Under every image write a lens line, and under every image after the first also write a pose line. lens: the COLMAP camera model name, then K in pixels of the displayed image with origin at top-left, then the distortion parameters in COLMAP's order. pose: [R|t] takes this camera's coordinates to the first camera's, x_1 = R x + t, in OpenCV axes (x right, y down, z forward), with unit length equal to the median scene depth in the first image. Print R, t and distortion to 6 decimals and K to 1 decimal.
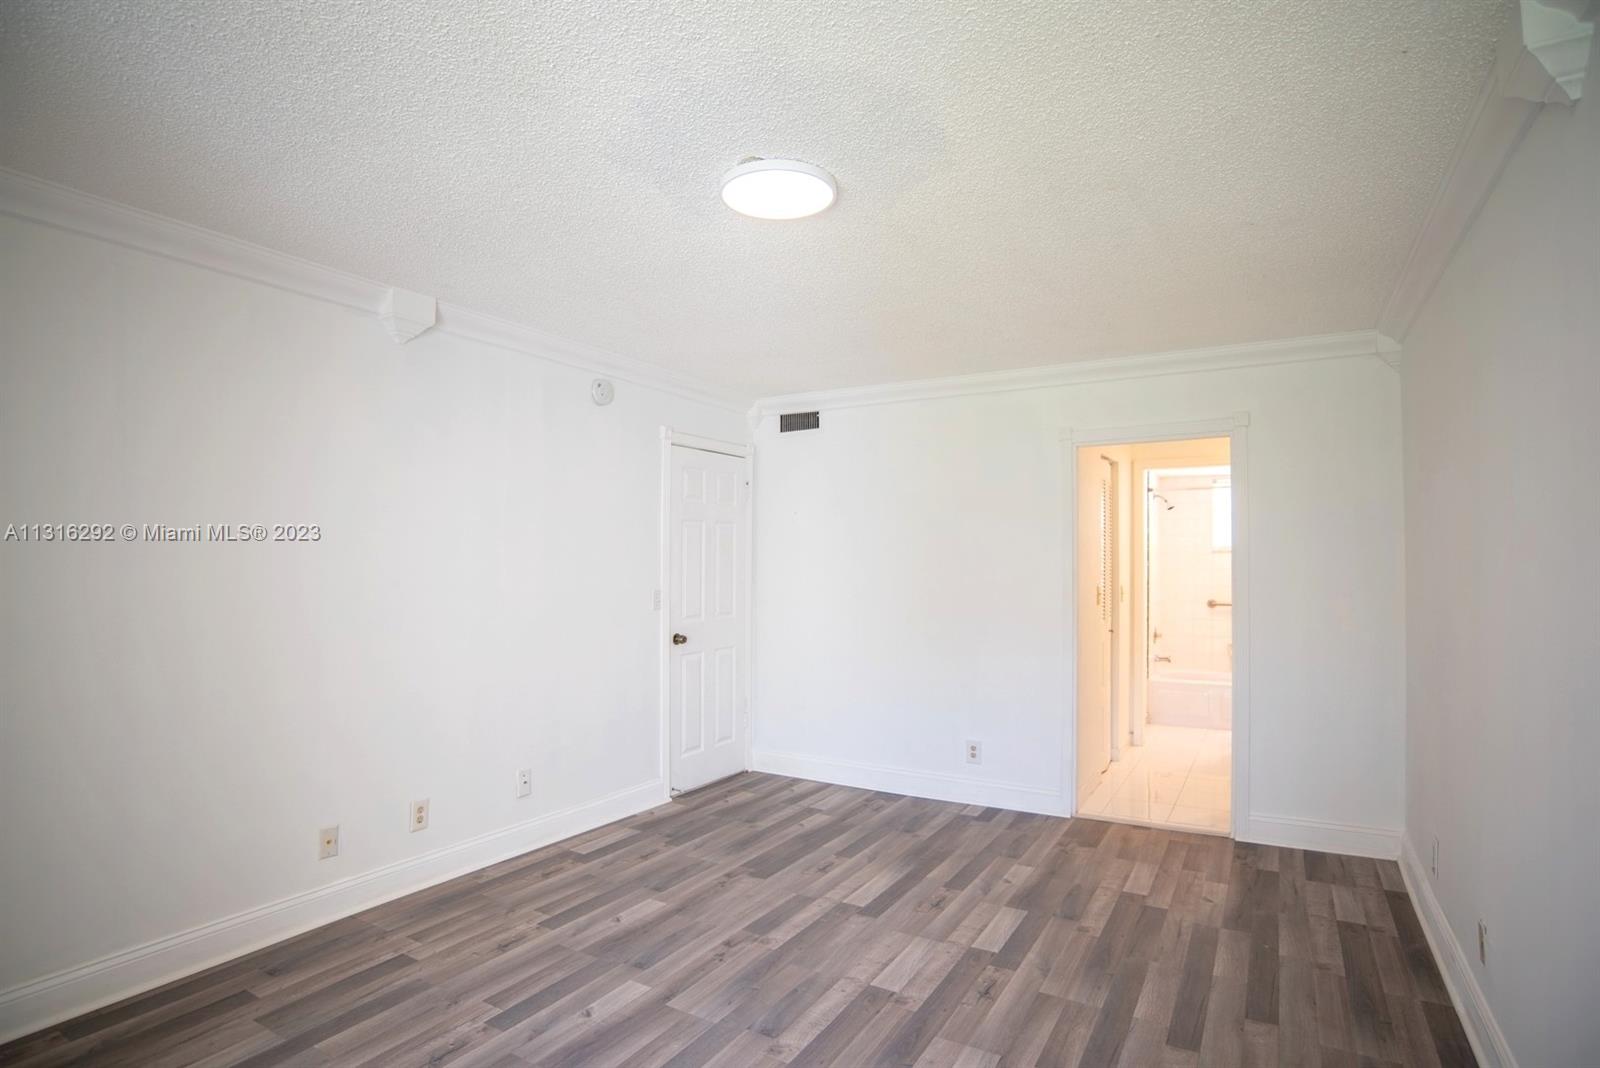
lens RADIAL K [[822.8, 0, 800.0], [0, 822.8, 534.0], [0, 0, 1]] dist [-0.057124, 0.000043]
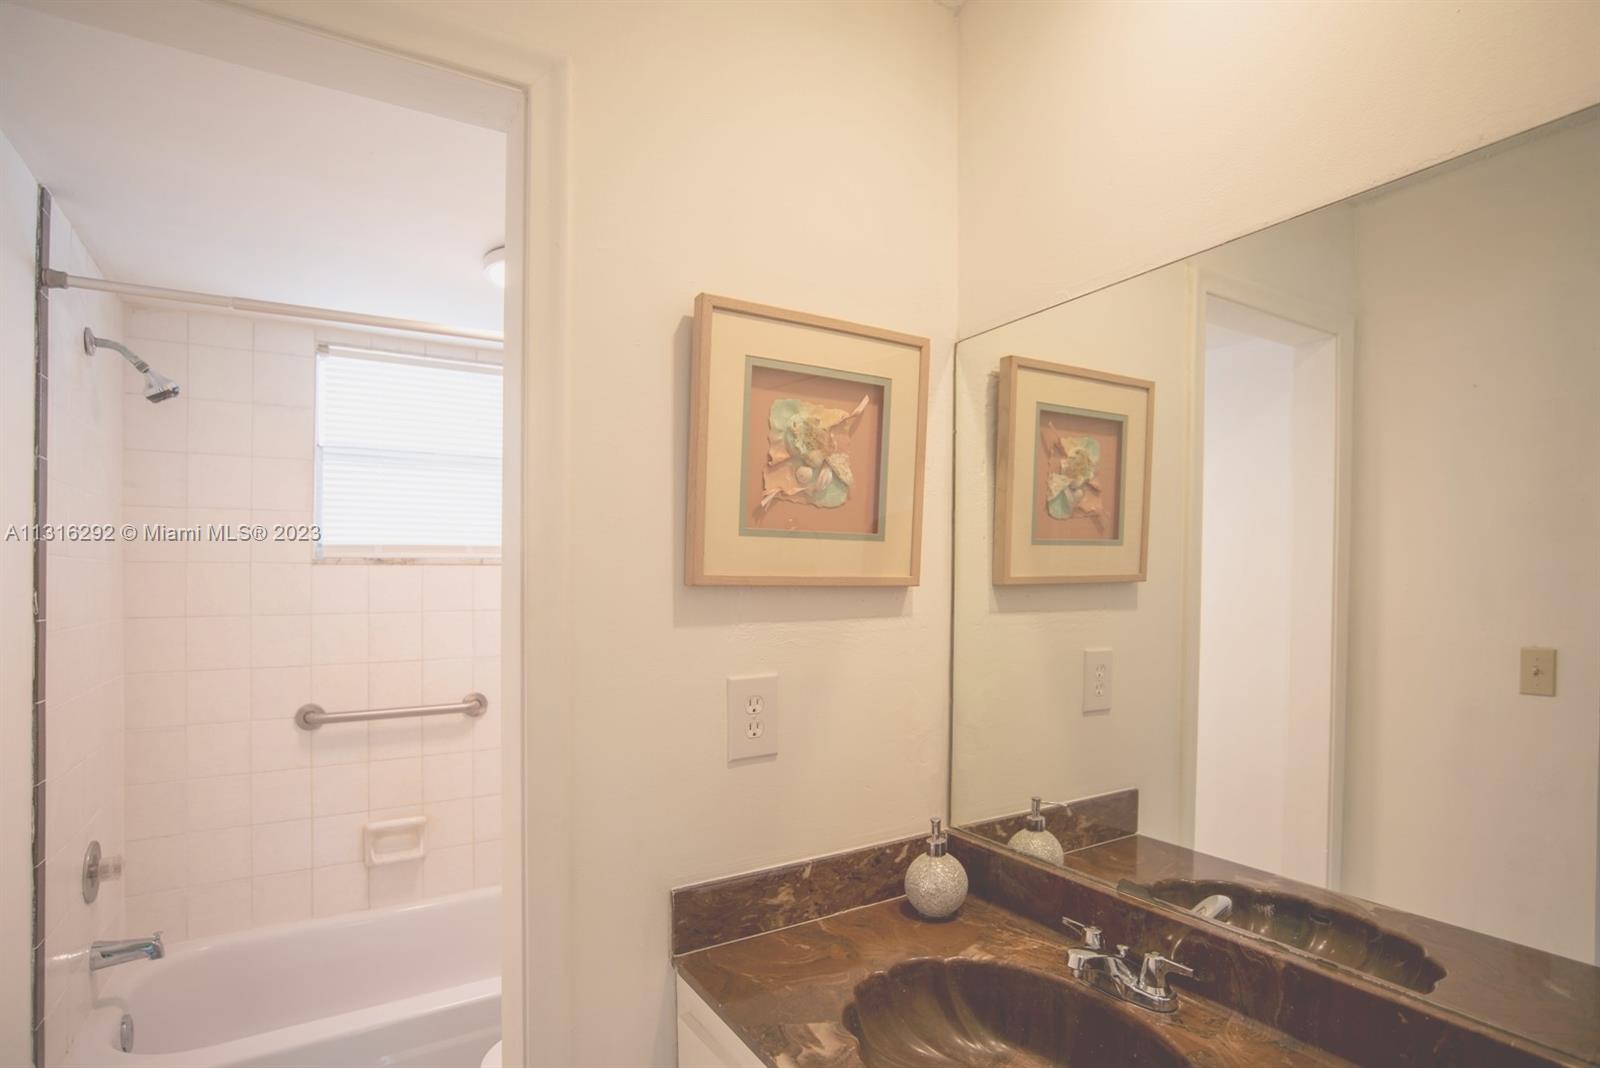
lens RADIAL K [[782.9, 0, 800.4], [0, 782.9, 570.1], [0, 0, 1]] dist [-0.049598, 0.015364]
pose [[0.457279, 0.005606, 0.889306, 0.332922], [-0.014162, 0.999899, 0.000978, 0.023415], [-0.889211, -0.013042, 0.457312, 0.704623]]
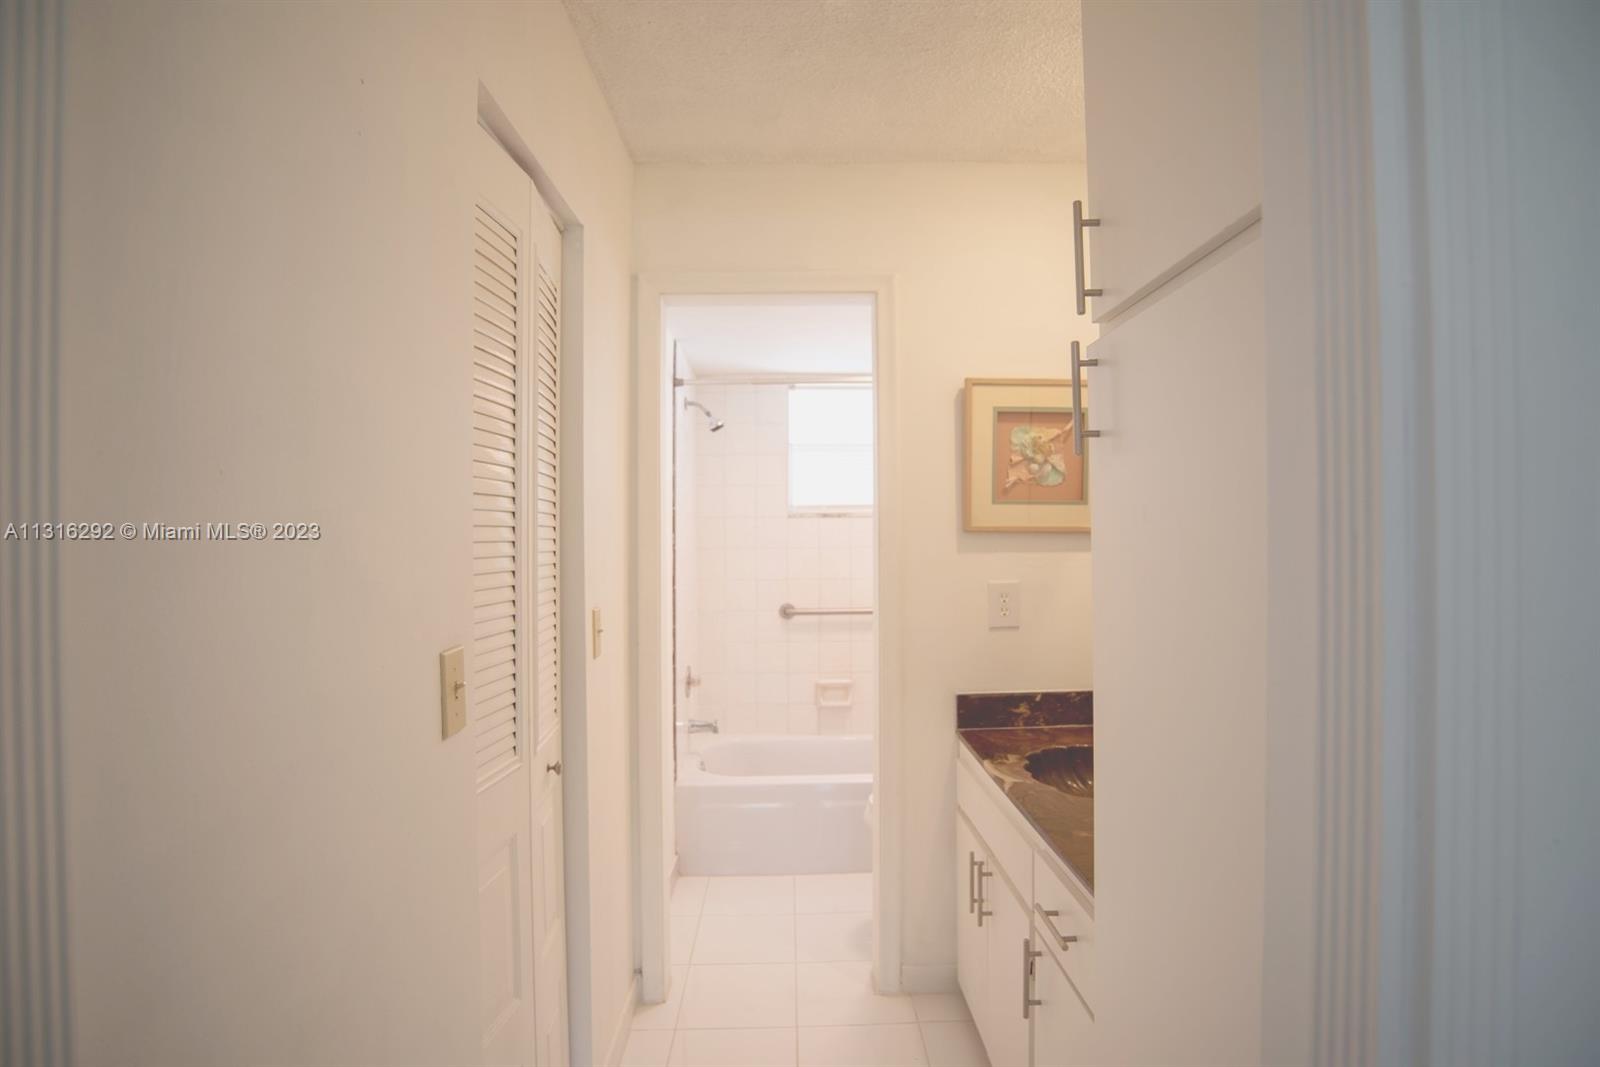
lens RADIAL K [[822.8, 0, 800.0], [0, 822.8, 533.5], [0, 0, 1]] dist [-0.057124, 0.000043]
pose [[0.851315, -0.012897, 0.524497, 0.237021], [-0.003055, 0.999559, 0.029537, 0.018211], [-0.524647, -0.026748, 0.850900, 0.549370]]
